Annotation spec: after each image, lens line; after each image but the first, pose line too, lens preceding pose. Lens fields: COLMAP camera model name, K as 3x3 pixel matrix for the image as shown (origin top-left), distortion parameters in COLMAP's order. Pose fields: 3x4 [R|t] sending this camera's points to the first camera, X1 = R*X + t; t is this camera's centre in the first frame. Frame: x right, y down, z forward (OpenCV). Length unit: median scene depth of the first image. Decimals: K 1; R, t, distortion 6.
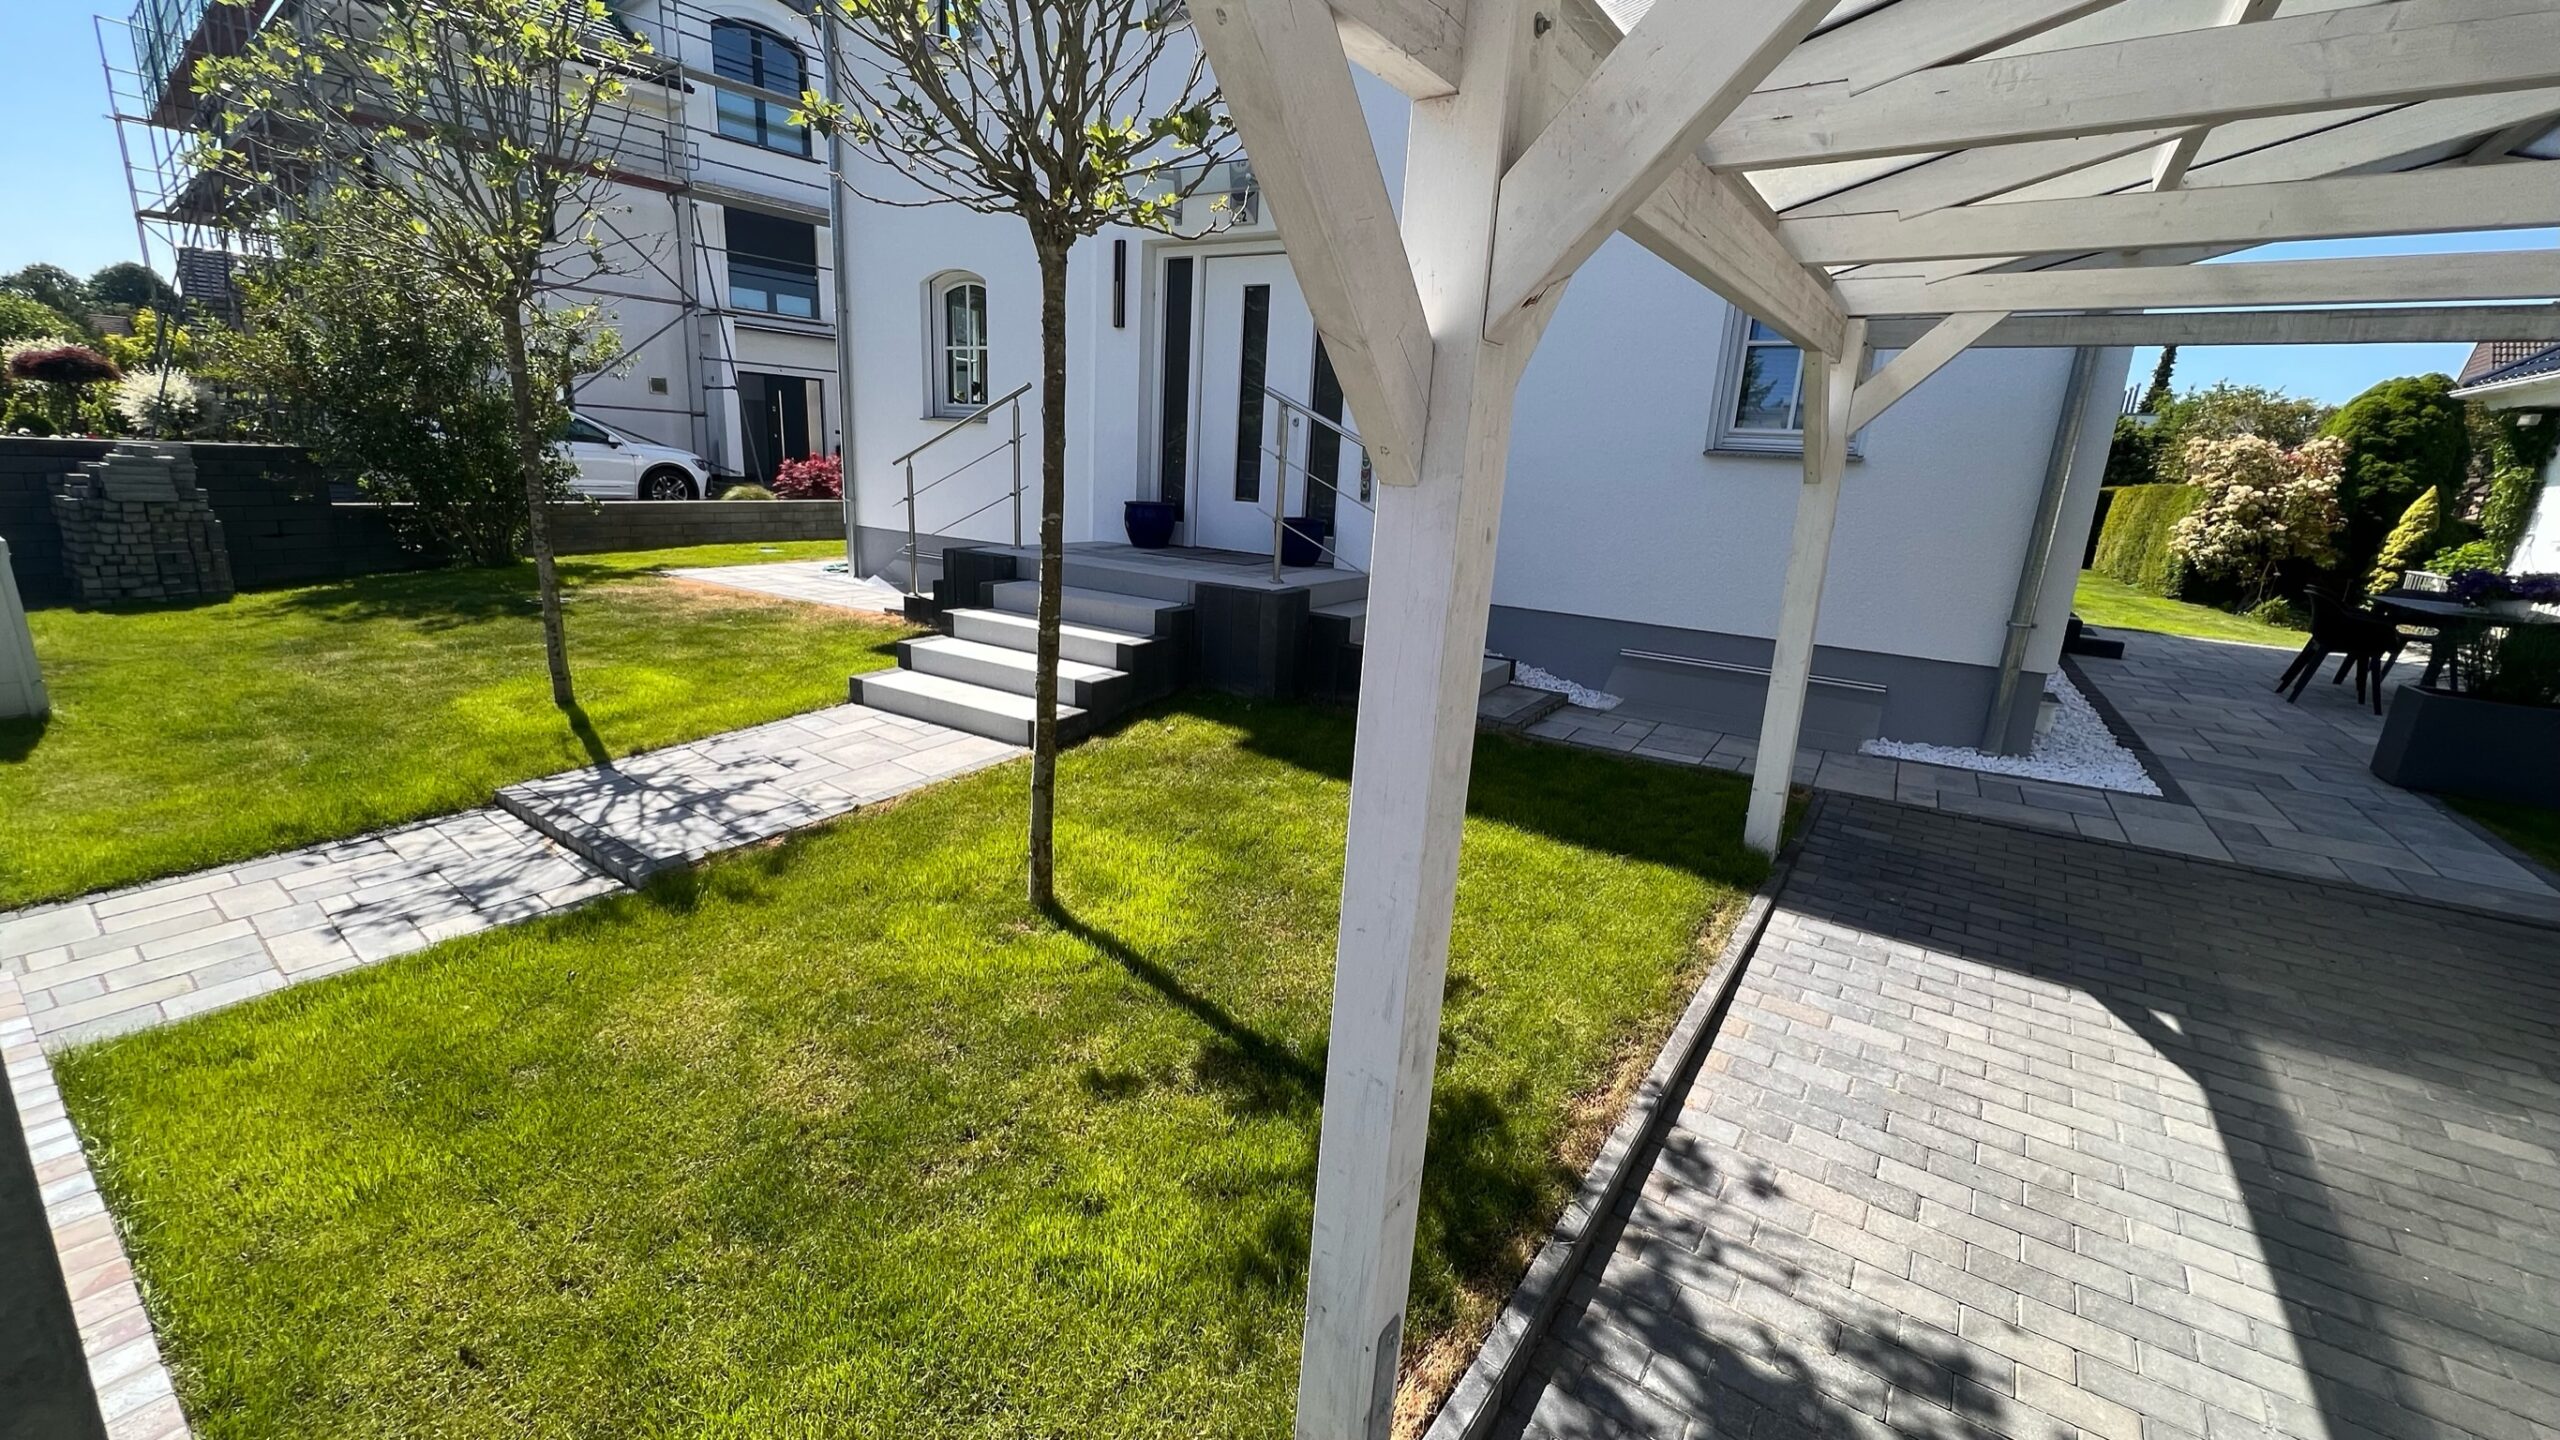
lens RADIAL K [[1017.3, 0, 1270.2], [0, 1017.3, 710.4], [0, 0, 1]] dist [0.000029, 0.000083]
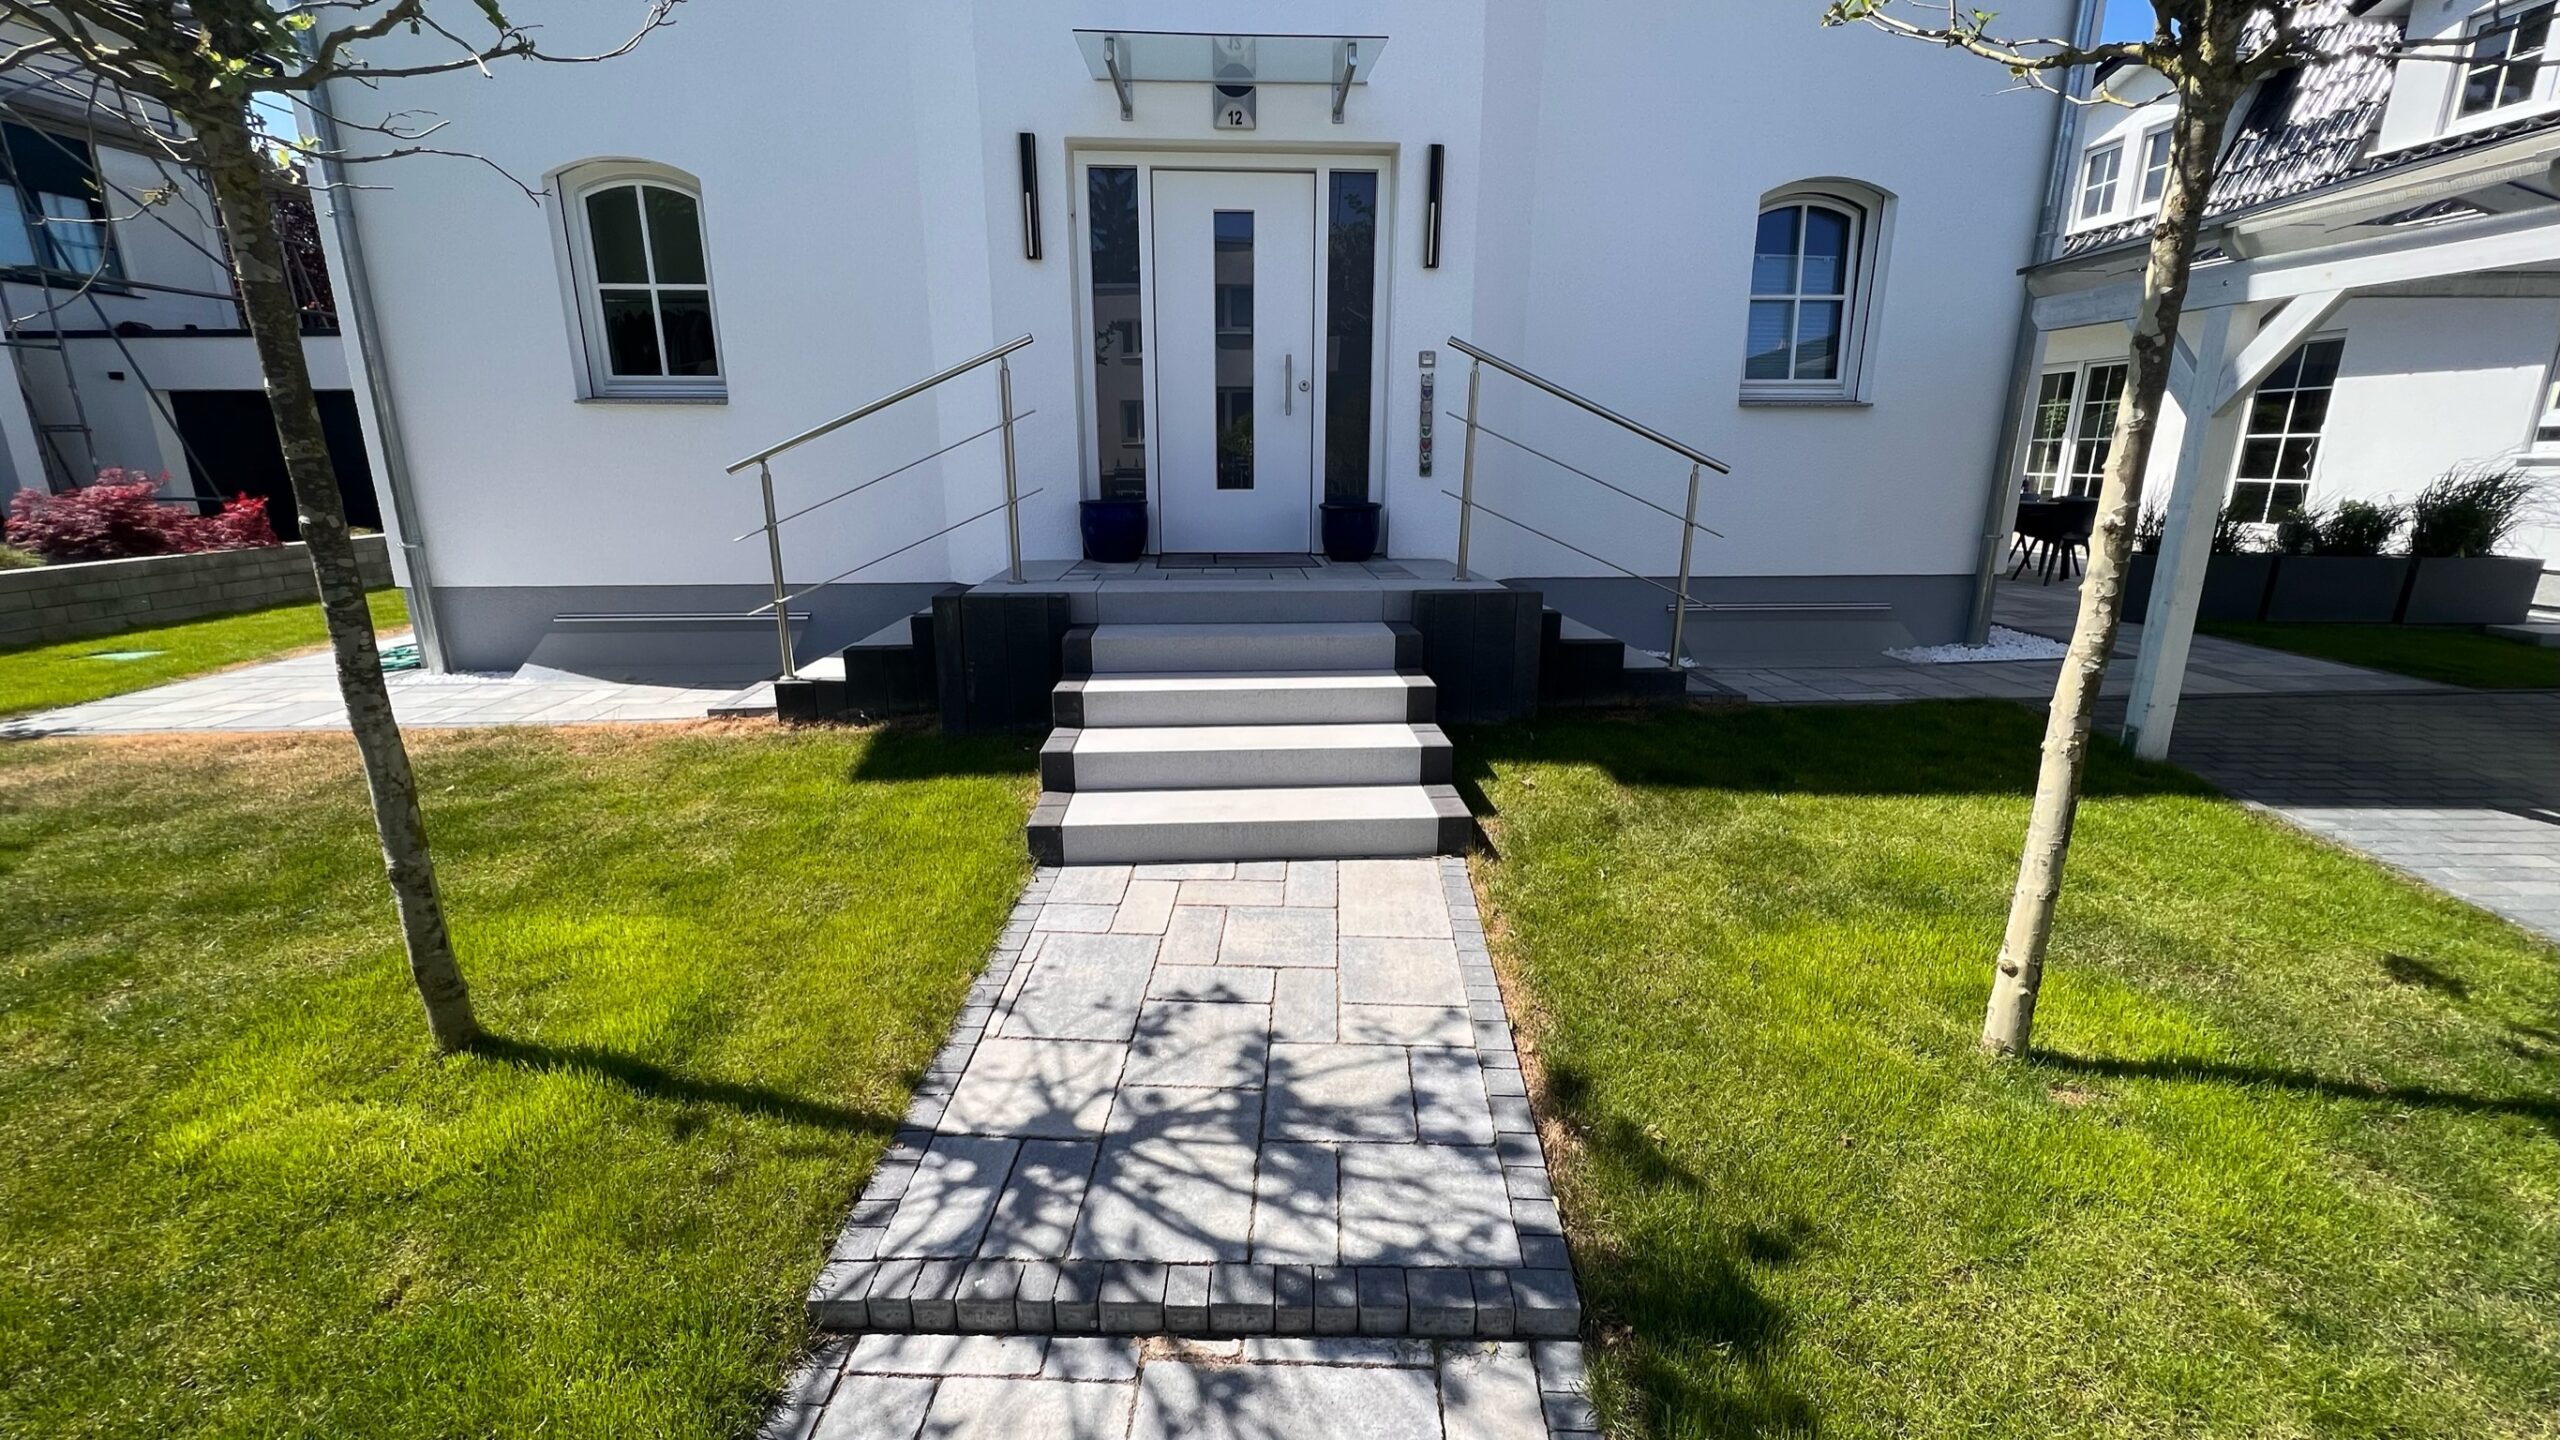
lens RADIAL K [[1017.3, 0, 1289.9], [0, 1017.3, 718.4], [0, 0, 1]] dist [0.000029, 0.000083]
pose [[0.819269, -0.197419, 0.538353, -0.765140], [0.182244, 0.979830, 0.081974, -0.147950], [-0.543678, 0.030952, 0.838723, 0.534057]]
